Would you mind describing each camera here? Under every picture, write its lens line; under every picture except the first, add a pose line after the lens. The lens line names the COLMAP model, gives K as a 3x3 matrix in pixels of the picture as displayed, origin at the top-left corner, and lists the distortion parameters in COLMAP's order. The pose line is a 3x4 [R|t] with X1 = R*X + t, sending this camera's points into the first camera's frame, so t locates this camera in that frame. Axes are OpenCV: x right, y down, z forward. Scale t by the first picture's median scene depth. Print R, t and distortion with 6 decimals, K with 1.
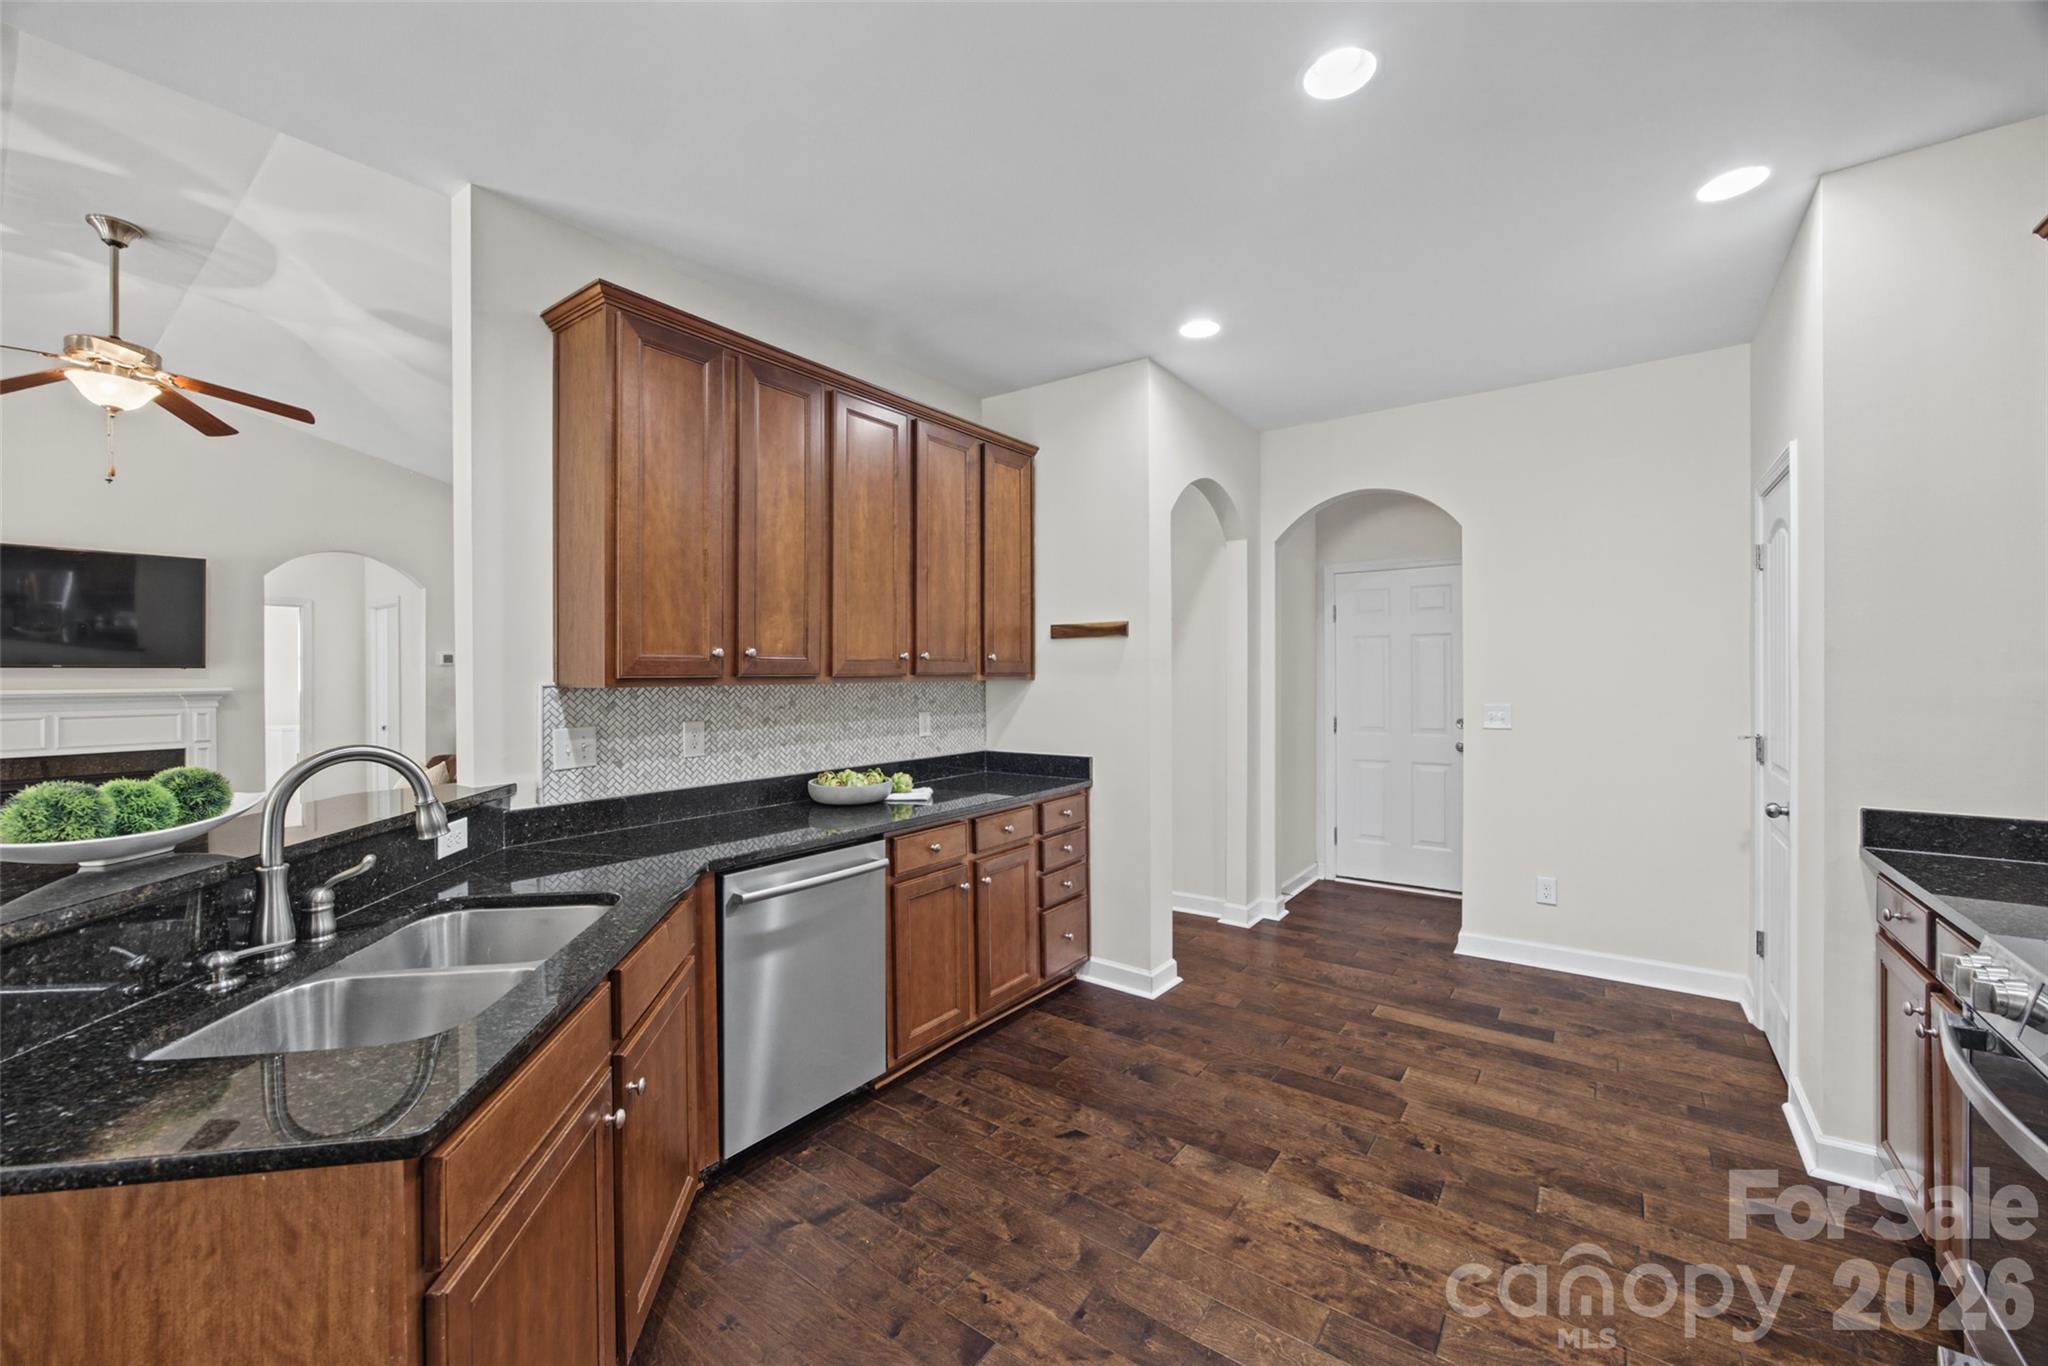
lens RADIAL K [[812.1, 0, 1029.7], [0, 812.1, 673.1], [0, 0, 1]] dist [-0.017726, -0.000053]
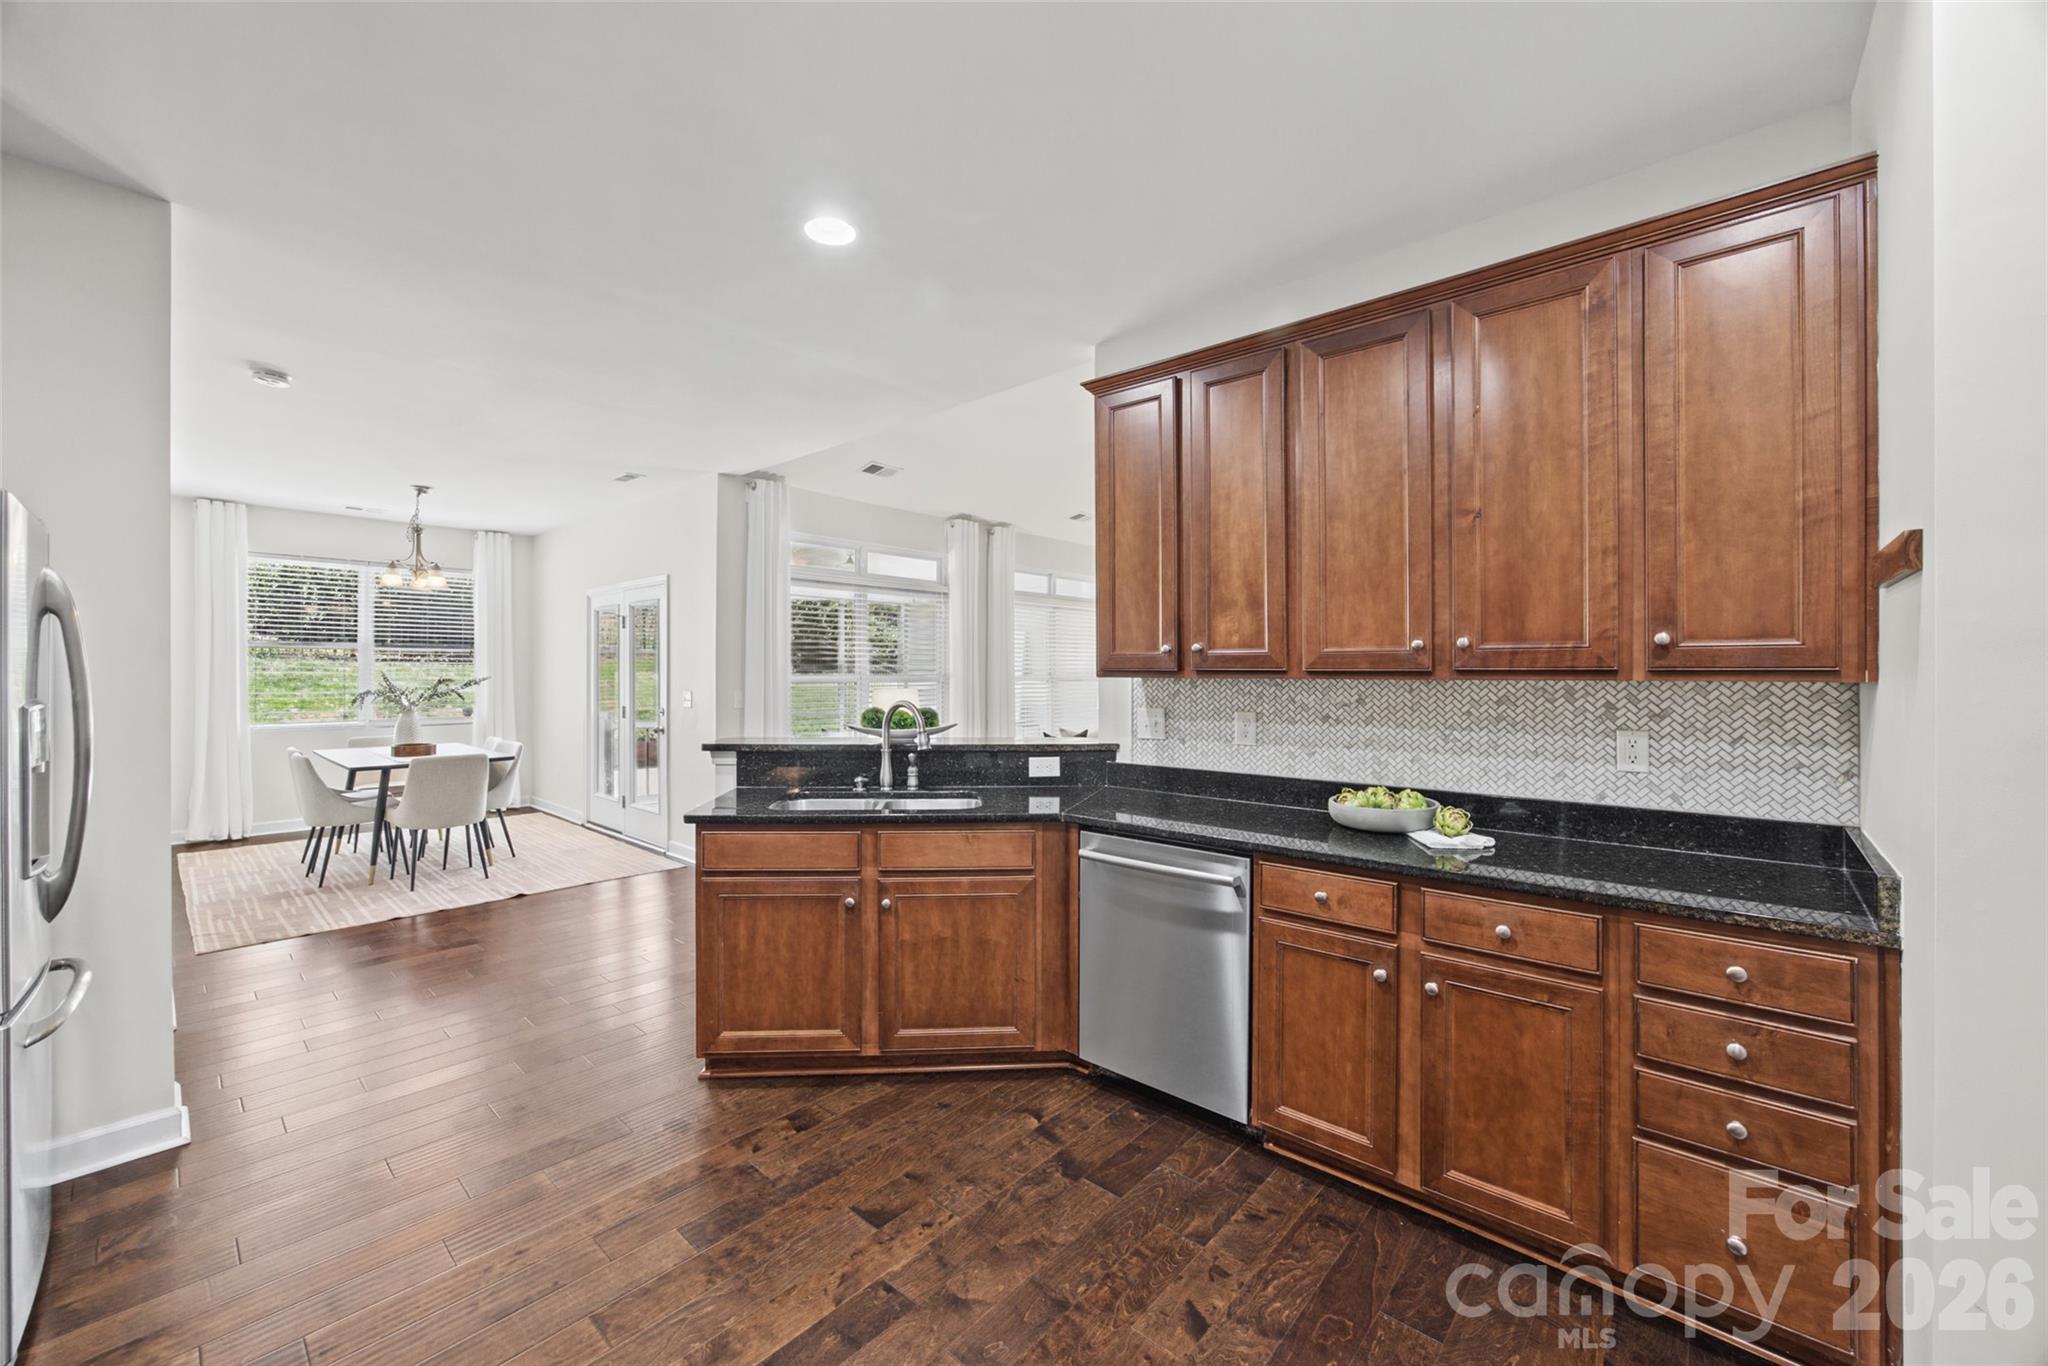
lens RADIAL K [[812.1, 0, 1029.7], [0, 812.1, 673.1], [0, 0, 1]] dist [-0.017726, -0.000053]
pose [[-0.114396, 0.006493, -0.993414, 0.711603], [0.000893, 0.999979, 0.006433, 0.001085], [0.993435, -0.000152, -0.114399, 0.871005]]
